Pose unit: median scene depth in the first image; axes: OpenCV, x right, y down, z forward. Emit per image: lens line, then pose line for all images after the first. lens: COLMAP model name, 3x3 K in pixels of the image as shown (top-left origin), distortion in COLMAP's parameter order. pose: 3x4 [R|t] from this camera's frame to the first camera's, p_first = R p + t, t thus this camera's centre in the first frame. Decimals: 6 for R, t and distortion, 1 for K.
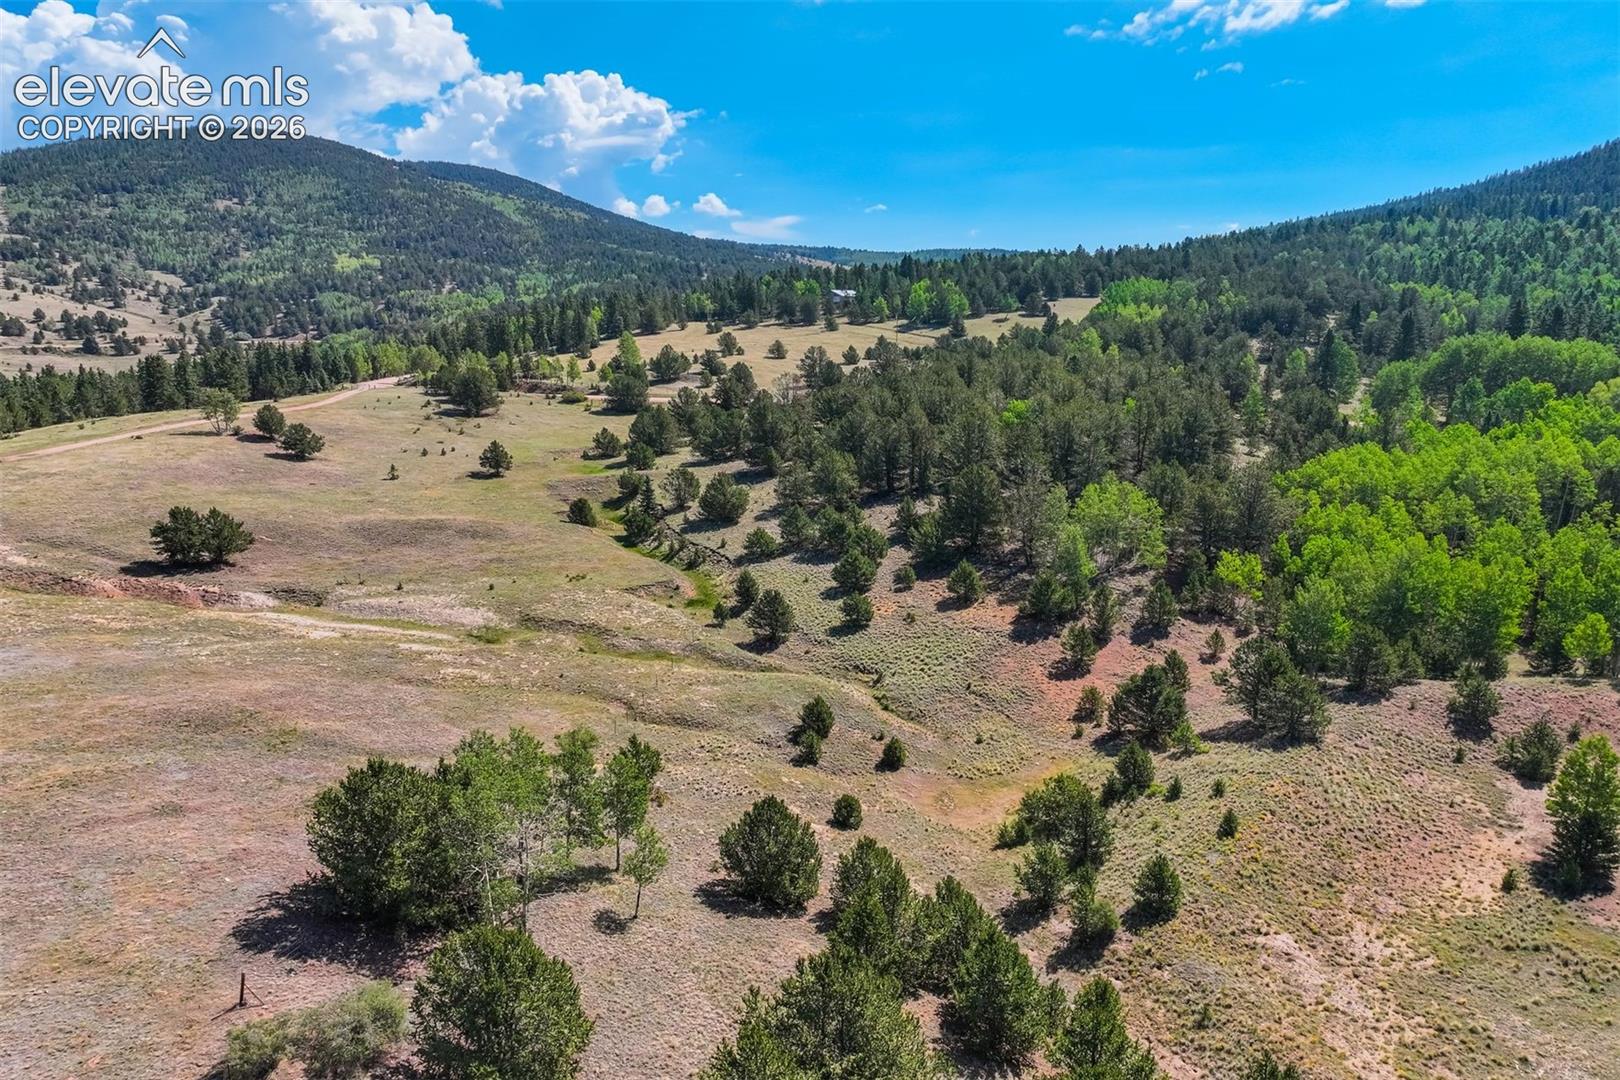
lens RADIAL K [[1155.2, 0, 810.0], [0, 1155.2, 540.0], [0, 0, 1]] dist [0.003494, 0.006867]
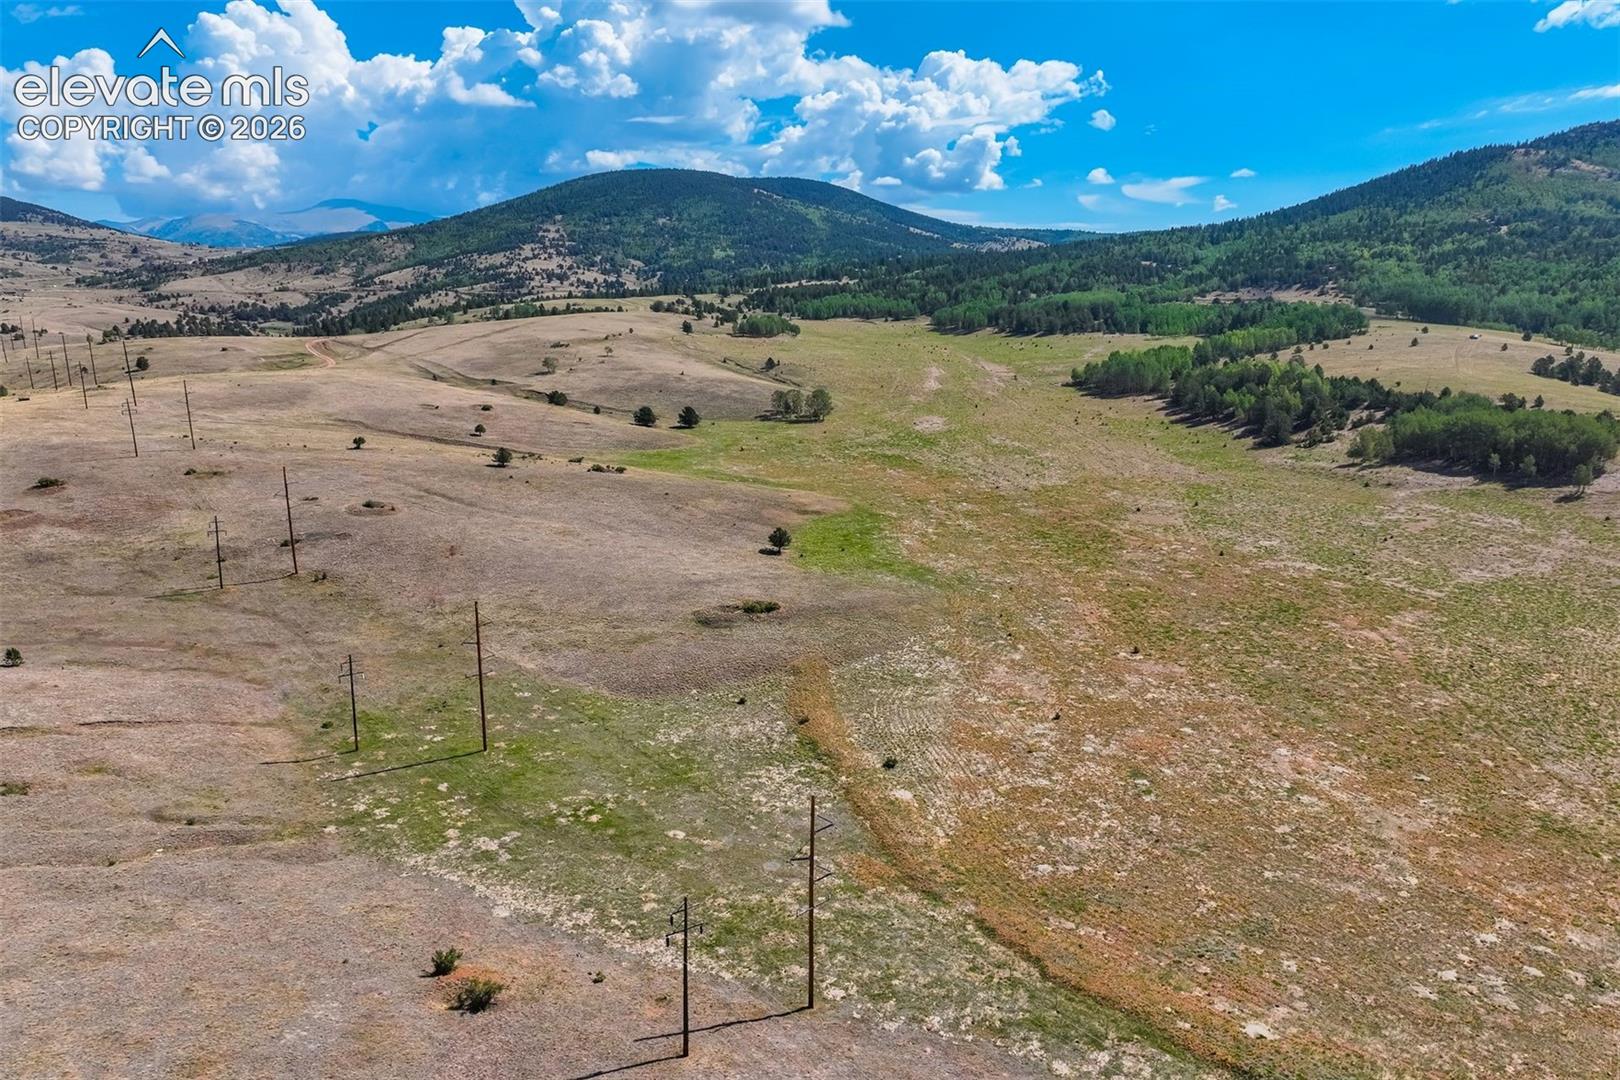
lens RADIAL K [[1155.2, 0, 810.0], [0, 1155.2, 540.0], [0, 0, 1]] dist [0.003494, 0.006867]
pose [[0.950022, 0.065797, -0.305172, 0.356187], [-0.058154, 0.997726, 0.034079, 0.160041], [0.306720, -0.014629, 0.951687, -0.781688]]
